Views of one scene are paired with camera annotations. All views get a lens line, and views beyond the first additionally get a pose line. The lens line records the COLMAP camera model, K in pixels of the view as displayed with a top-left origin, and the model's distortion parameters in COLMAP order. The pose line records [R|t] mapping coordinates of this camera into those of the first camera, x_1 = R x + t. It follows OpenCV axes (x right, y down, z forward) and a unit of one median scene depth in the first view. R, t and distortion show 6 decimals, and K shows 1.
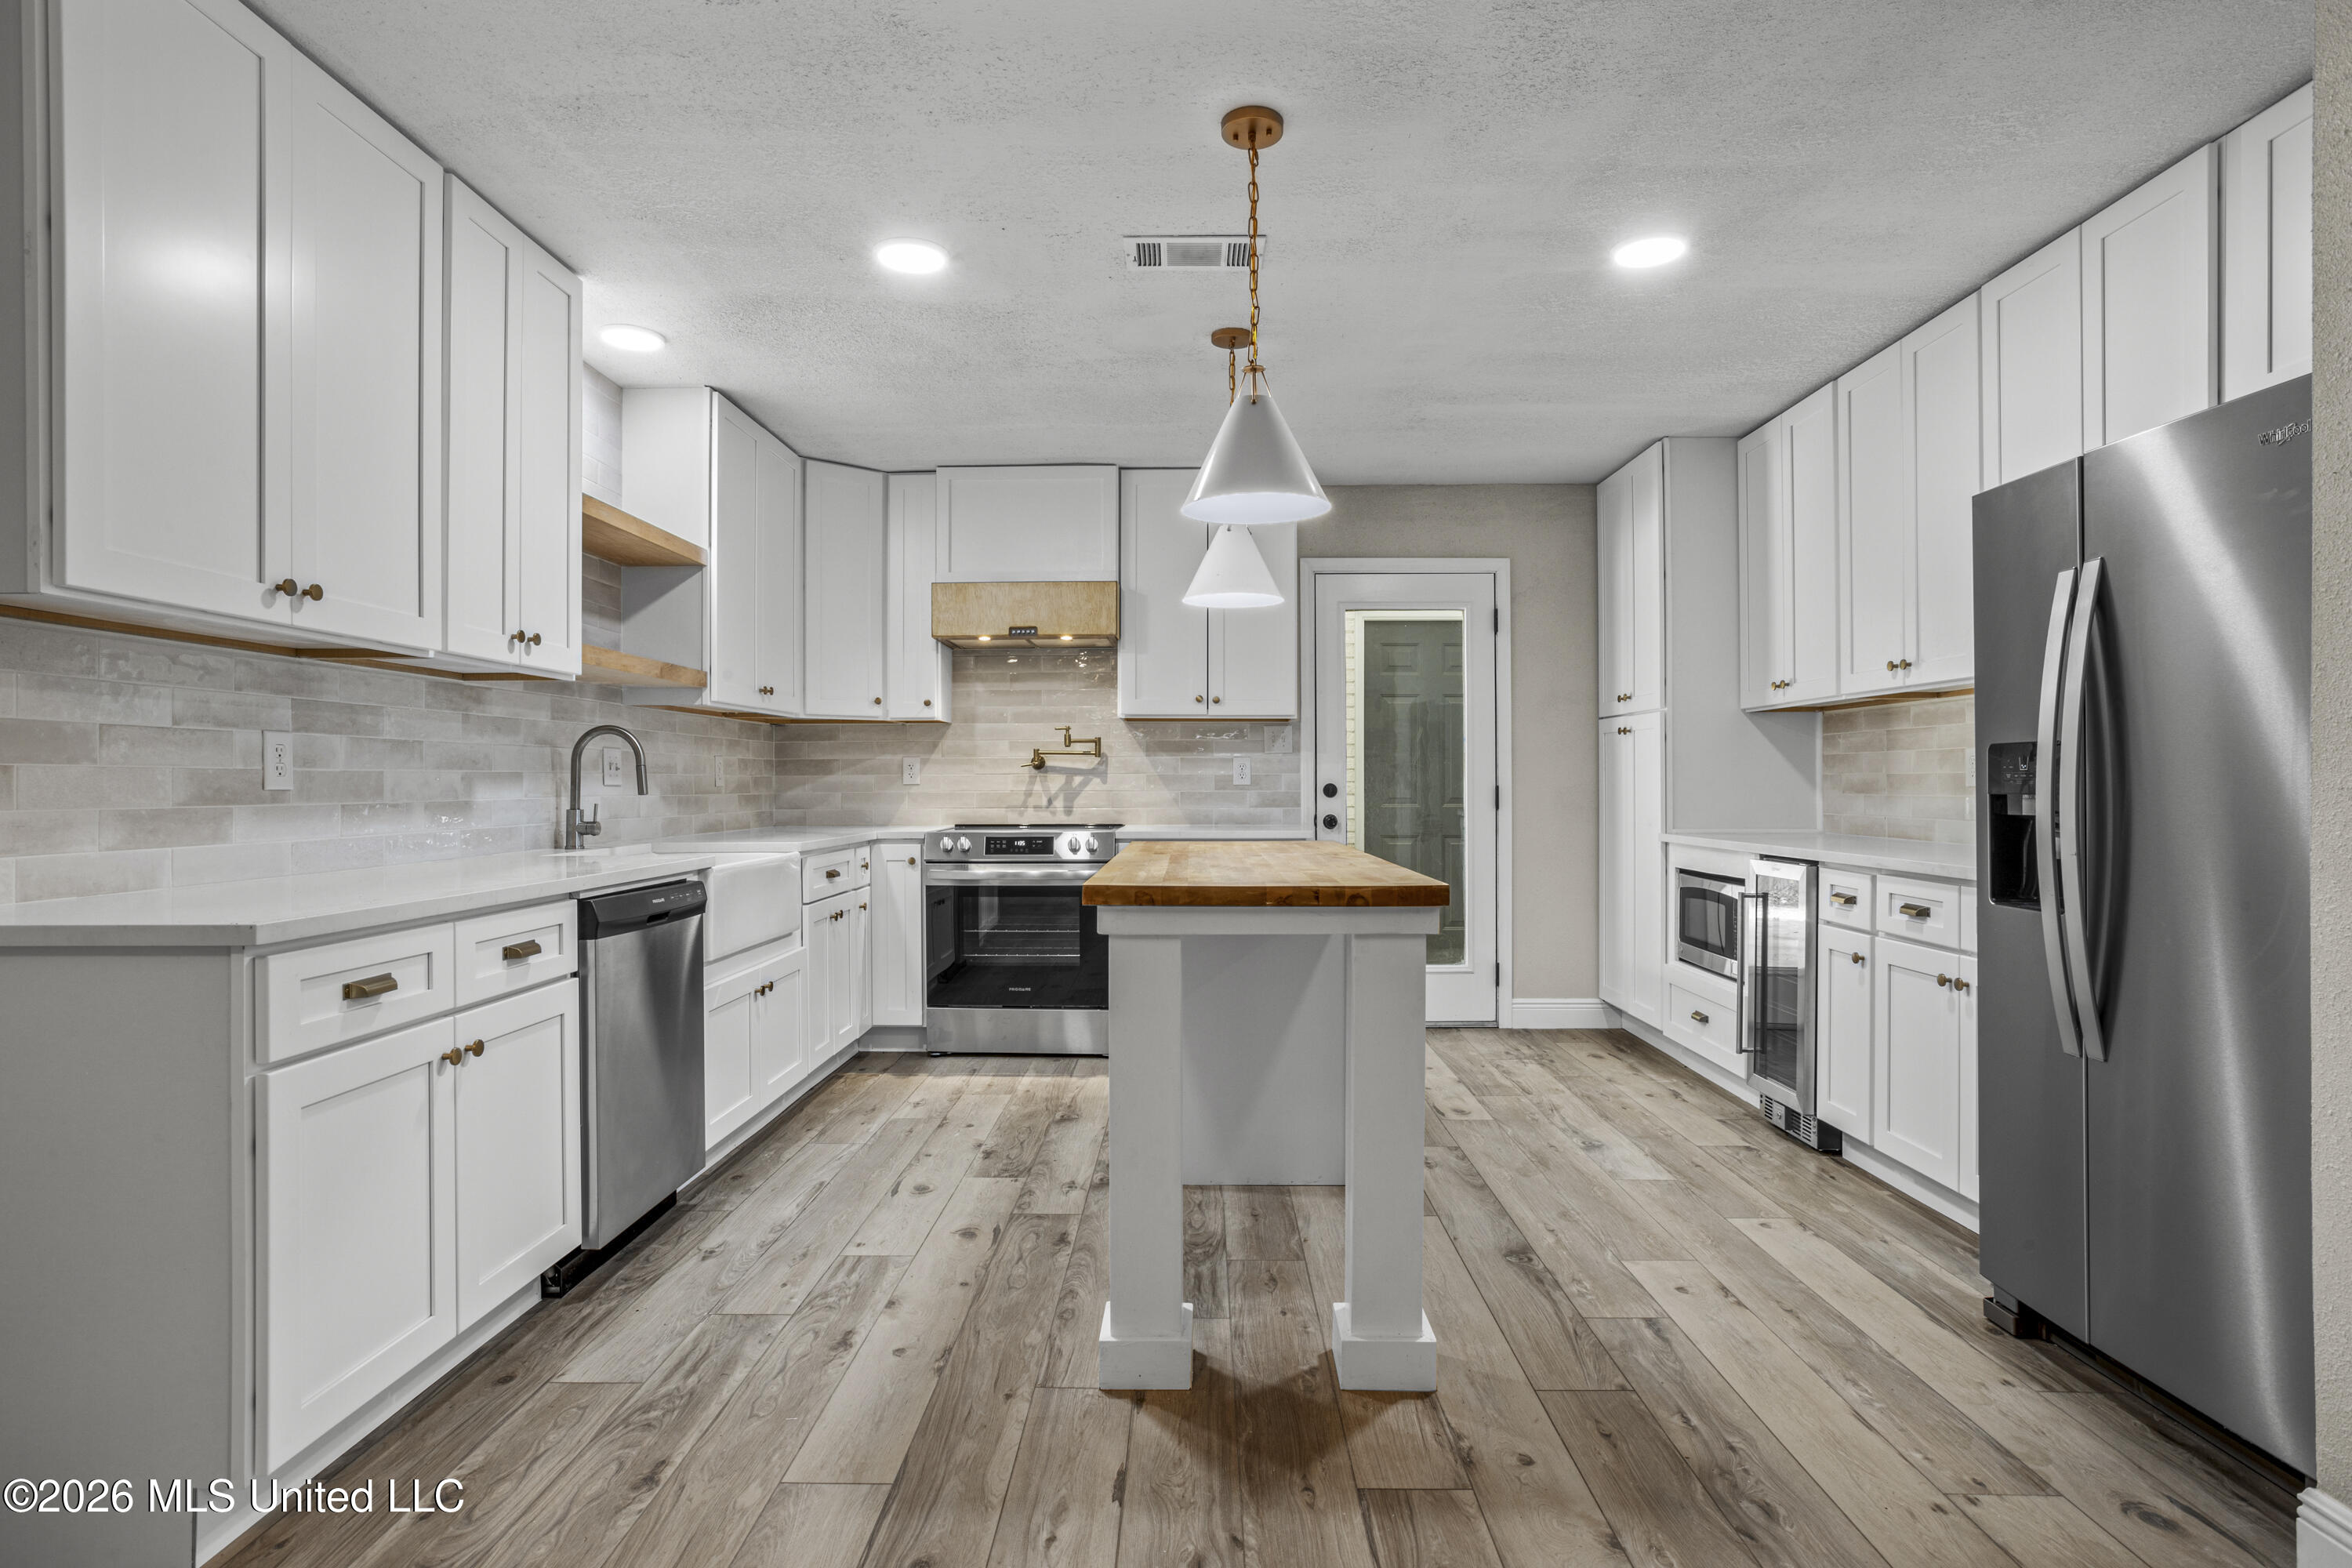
lens RADIAL K [[1263.4, 0, 1180.9], [0, 1263.4, 783.0], [0, 0, 1]] dist [-0.046107, 0.026822]
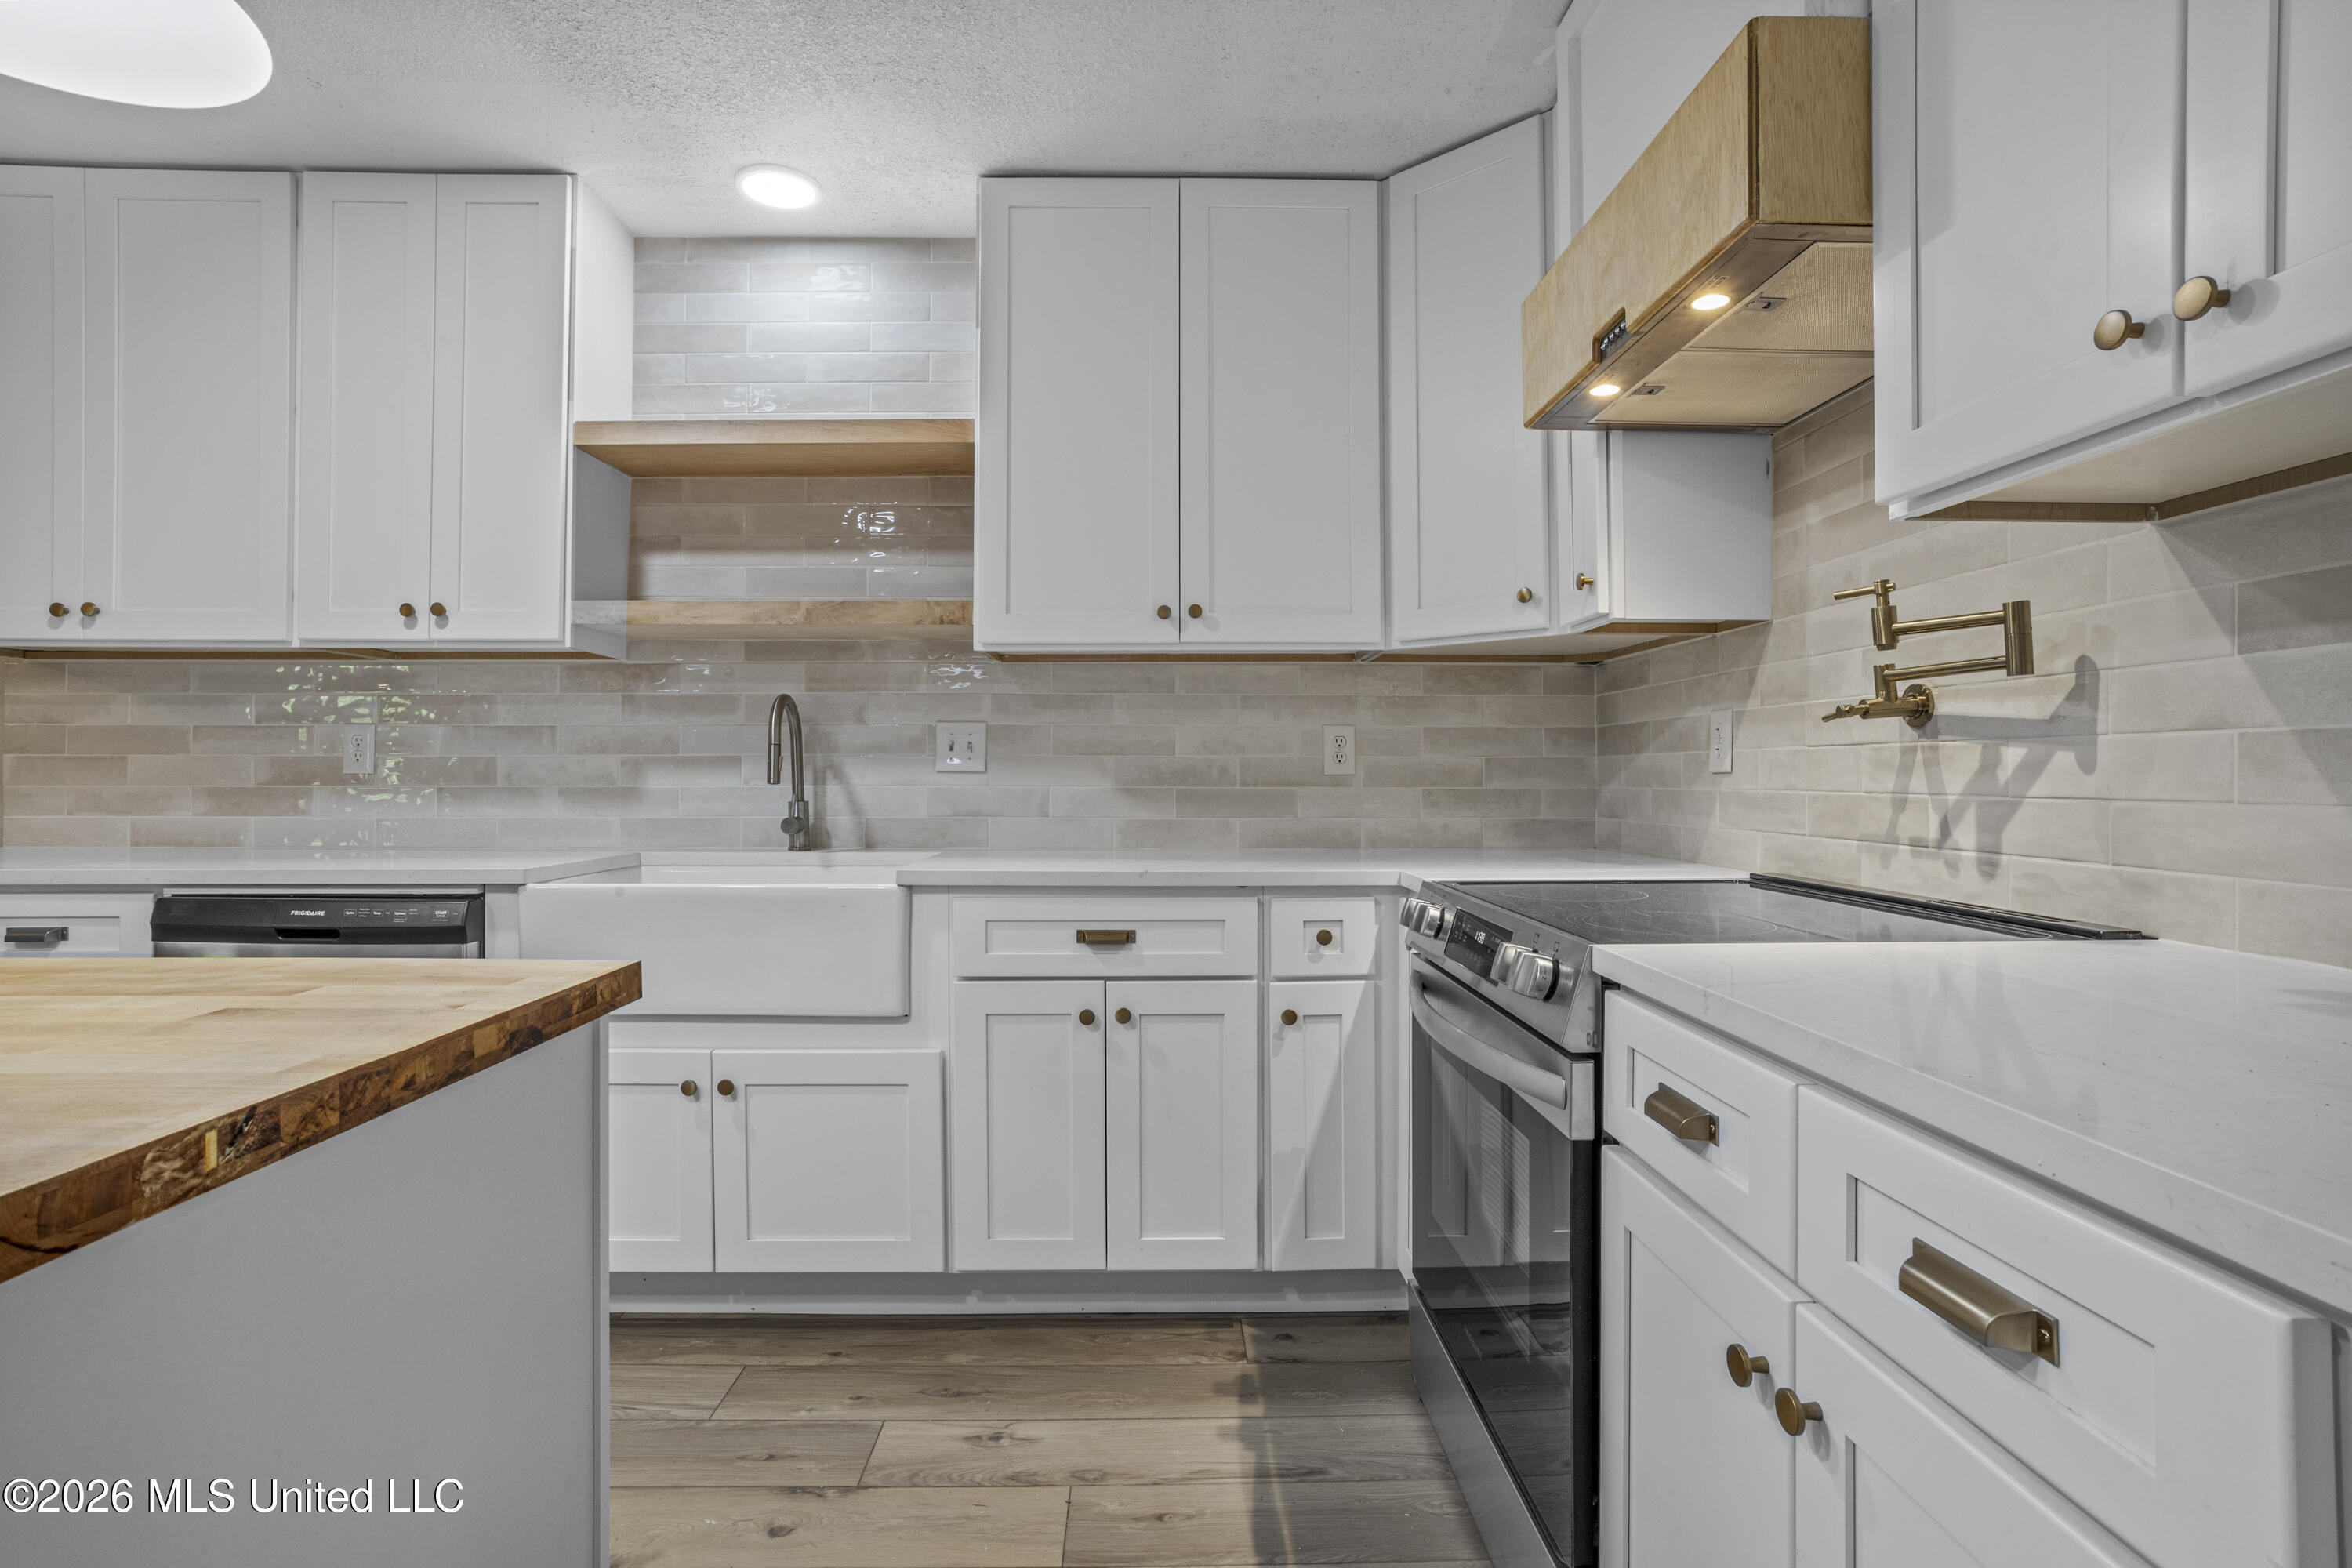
lens RADIAL K [[1138.5, 0, 1172.6], [0, 1138.5, 767.8], [0, 0, 1]] dist [-0.039685, 0.018639]
pose [[0.037142, -0.002701, -0.999306, 0.261855], [-0.001499, 0.999995, -0.002758, 0.001213], [0.999309, 0.001600, 0.037137, 1.243663]]
